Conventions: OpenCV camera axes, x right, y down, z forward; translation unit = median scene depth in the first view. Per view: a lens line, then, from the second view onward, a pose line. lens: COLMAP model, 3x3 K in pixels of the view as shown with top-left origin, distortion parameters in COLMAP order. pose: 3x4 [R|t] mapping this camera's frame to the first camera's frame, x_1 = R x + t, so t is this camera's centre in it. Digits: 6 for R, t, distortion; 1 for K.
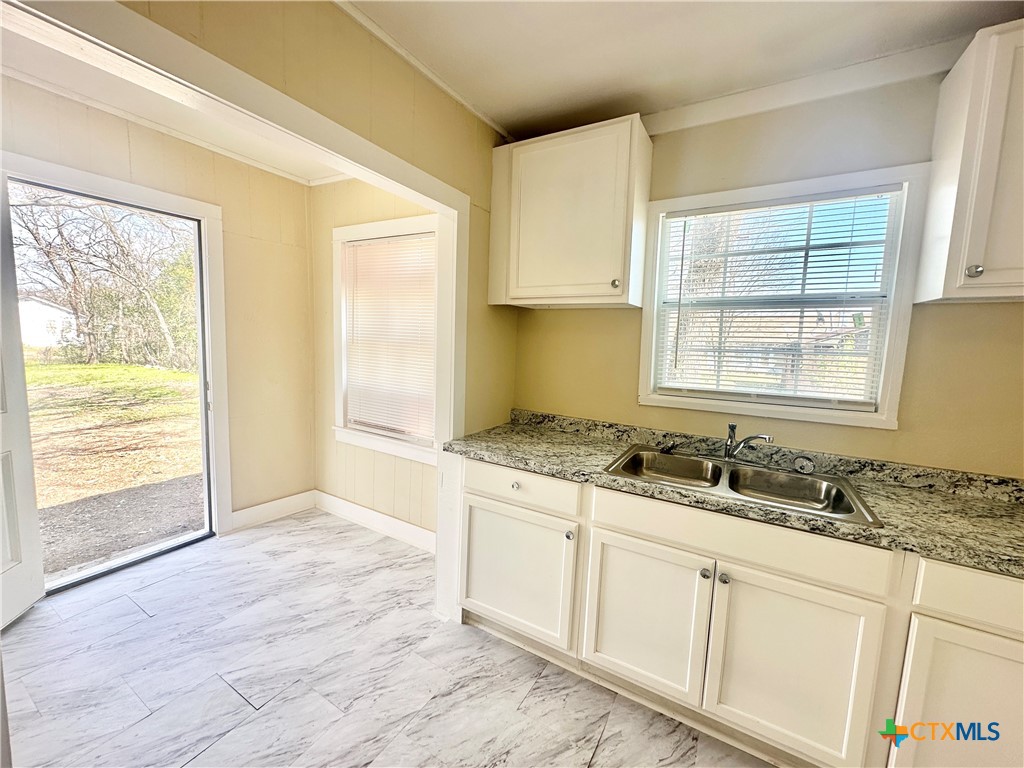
lens RADIAL K [[407.1, 0, 512.2], [0, 407.1, 383.3], [0, 0, 1]] dist [-0.001978, 0.000259]
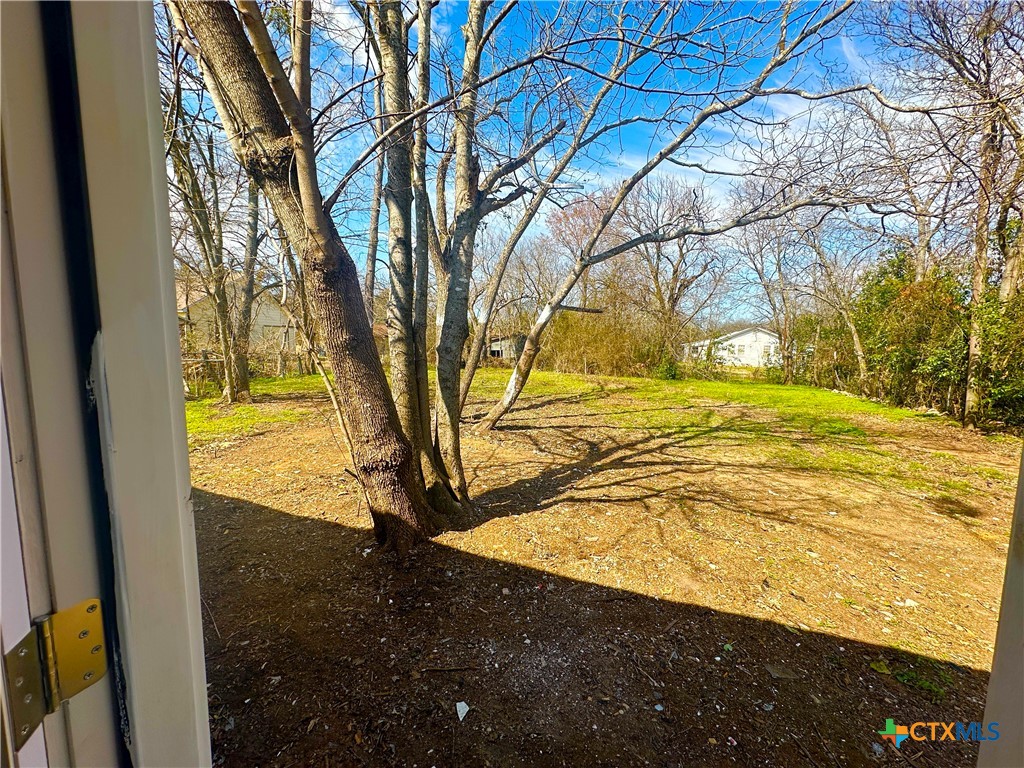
lens RADIAL K [[407.1, 0, 512.2], [0, 407.1, 383.3], [0, 0, 1]] dist [-0.001978, 0.000259]
pose [[0.159126, 0.057633, -0.985575, -1.062092], [-0.110504, 0.993061, 0.040229, -0.178258], [0.981054, 0.102509, 0.164391, 1.312010]]
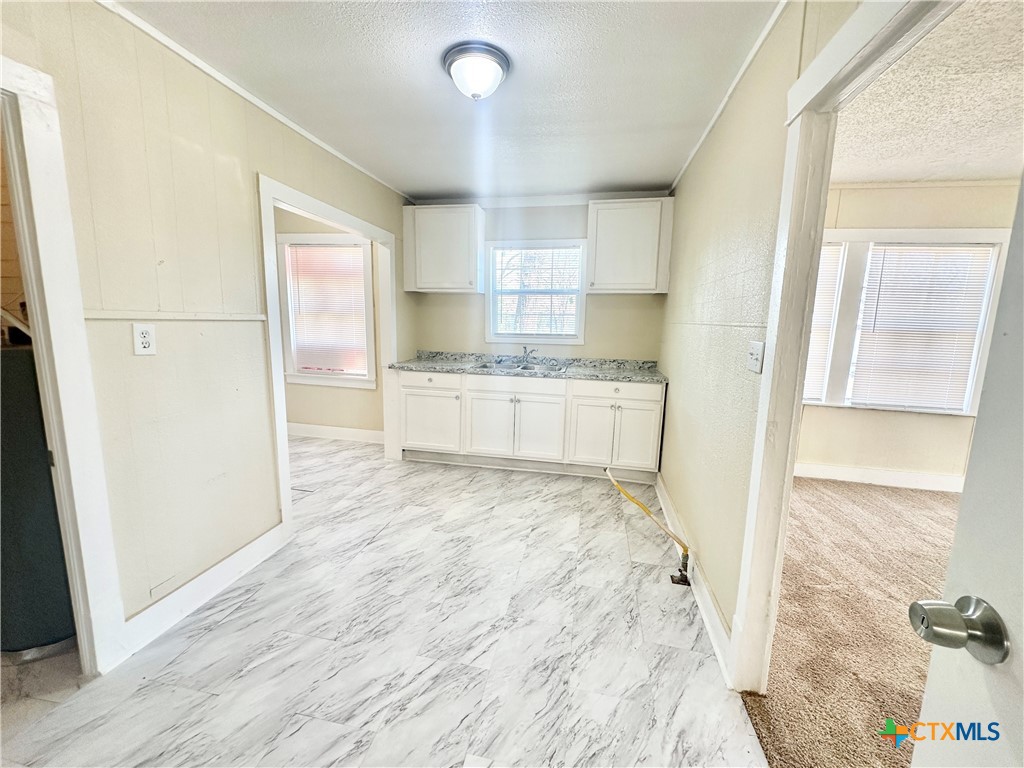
lens RADIAL K [[407.1, 0, 512.2], [0, 407.1, 383.3], [0, 0, 1]] dist [-0.001978, 0.000259]
pose [[0.941555, -0.066638, 0.330201, -0.293622], [0.046166, 0.996515, 0.069467, 0.145445], [-0.333680, -0.050163, 0.941351, -1.145583]]
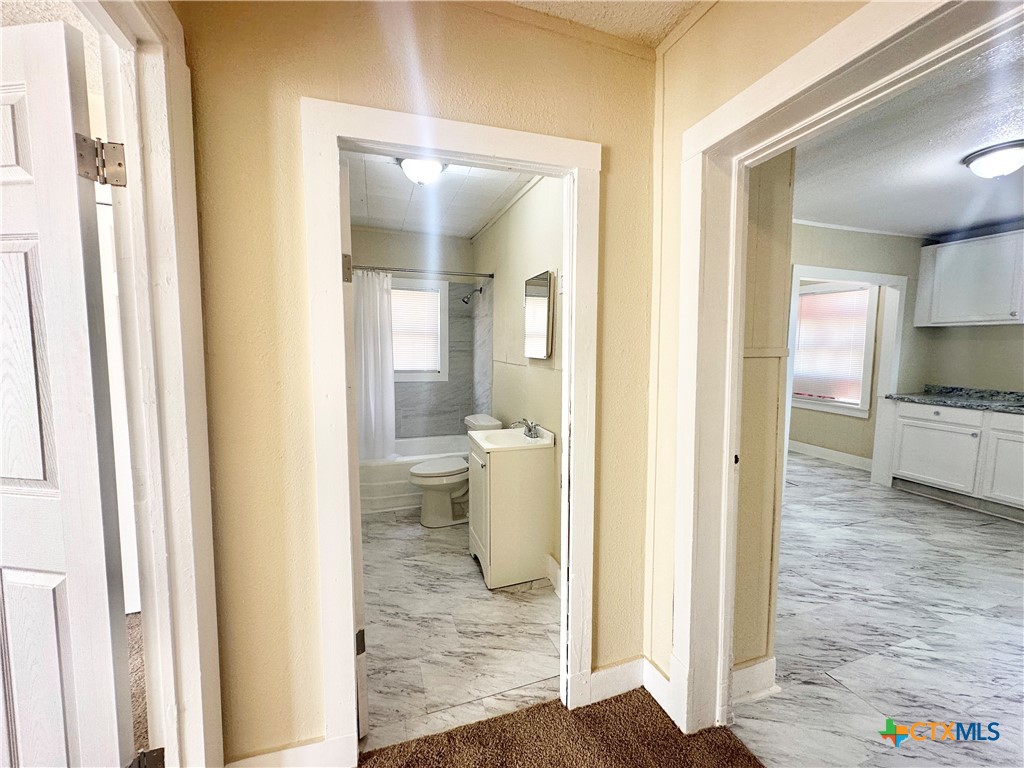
lens RADIAL K [[407.1, 0, 512.2], [0, 407.1, 383.3], [0, 0, 1]] dist [-0.001978, 0.000259]
pose [[0.759649, 0.028289, -0.649718, -0.306621], [-0.048165, 0.998757, -0.012828, 0.234366], [0.648547, 0.041039, 0.760067, -2.084542]]
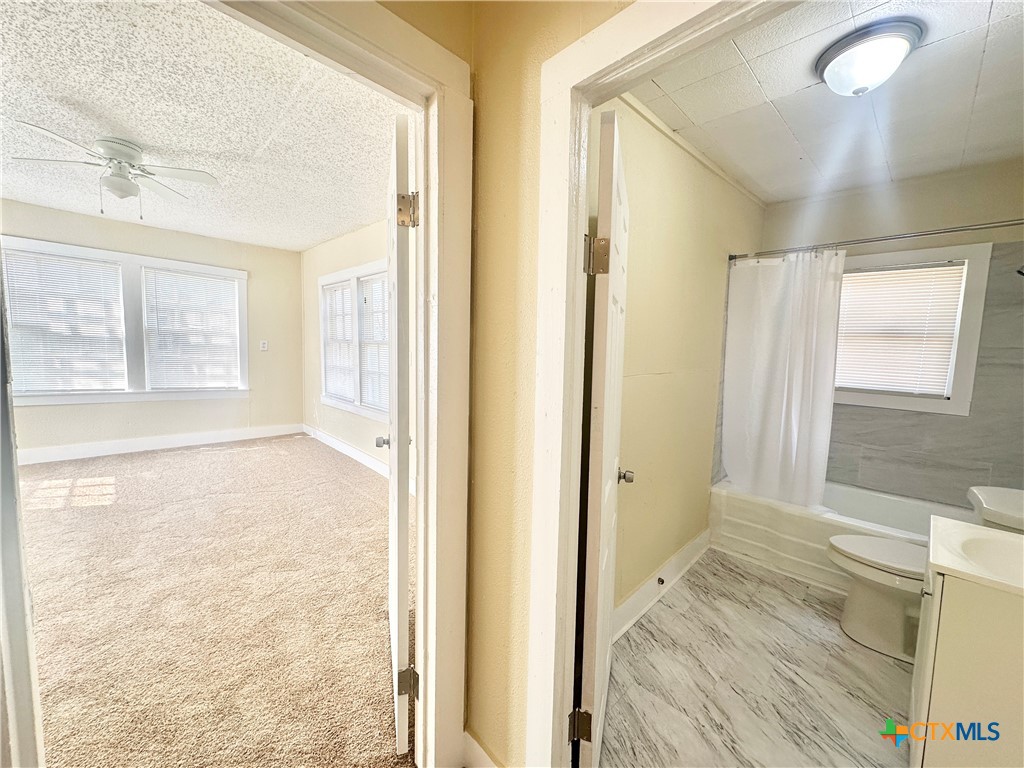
lens RADIAL K [[407.1, 0, 512.2], [0, 407.1, 383.3], [0, 0, 1]] dist [-0.001978, 0.000259]
pose [[-0.248708, 0.052804, -0.967138, -0.430396], [-0.127044, 0.988108, 0.086619, 0.171074], [0.960210, 0.144412, -0.239042, -1.659214]]
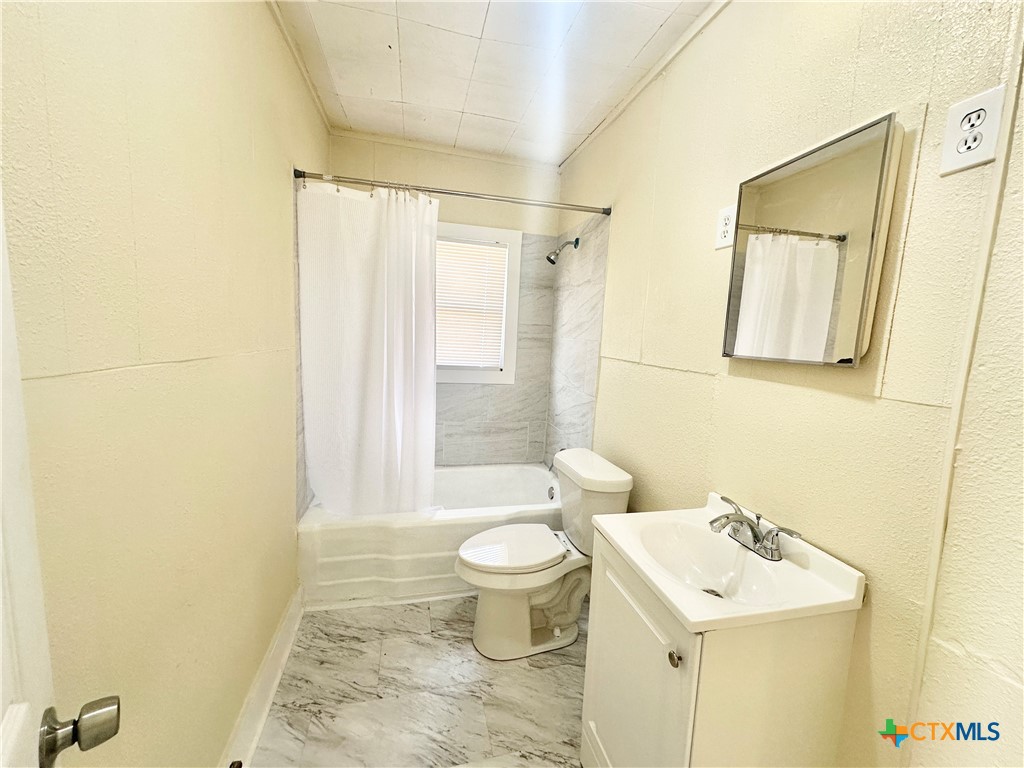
lens RADIAL K [[407.1, 0, 512.2], [0, 407.1, 383.3], [0, 0, 1]] dist [-0.001978, 0.000259]
pose [[0.697927, 0.076043, -0.712120, -1.085946], [-0.089962, 0.995780, 0.018164, 0.172716], [0.710496, 0.051387, 0.701822, -1.592730]]
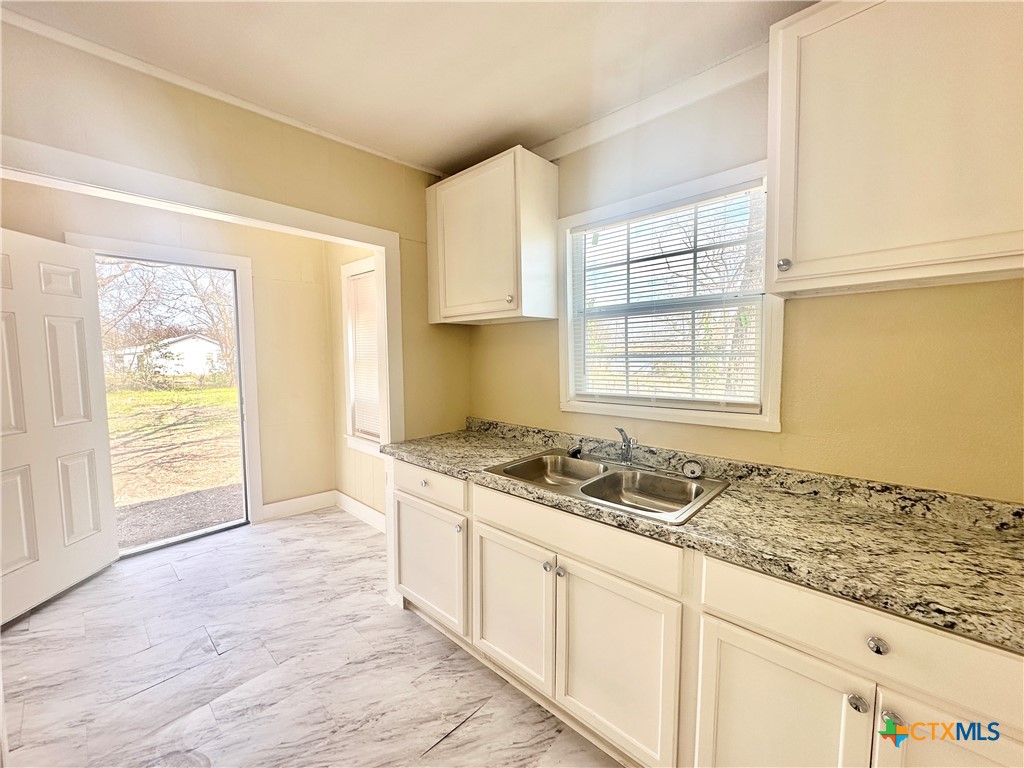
lens RADIAL K [[407.1, 0, 512.2], [0, 407.1, 383.3], [0, 0, 1]] dist [-0.001978, 0.000259]
pose [[0.976321, -0.025720, -0.214794, 0.507319], [0.017677, 0.999072, -0.039283, 0.024839], [0.215605, 0.034556, 0.975869, -0.058507]]
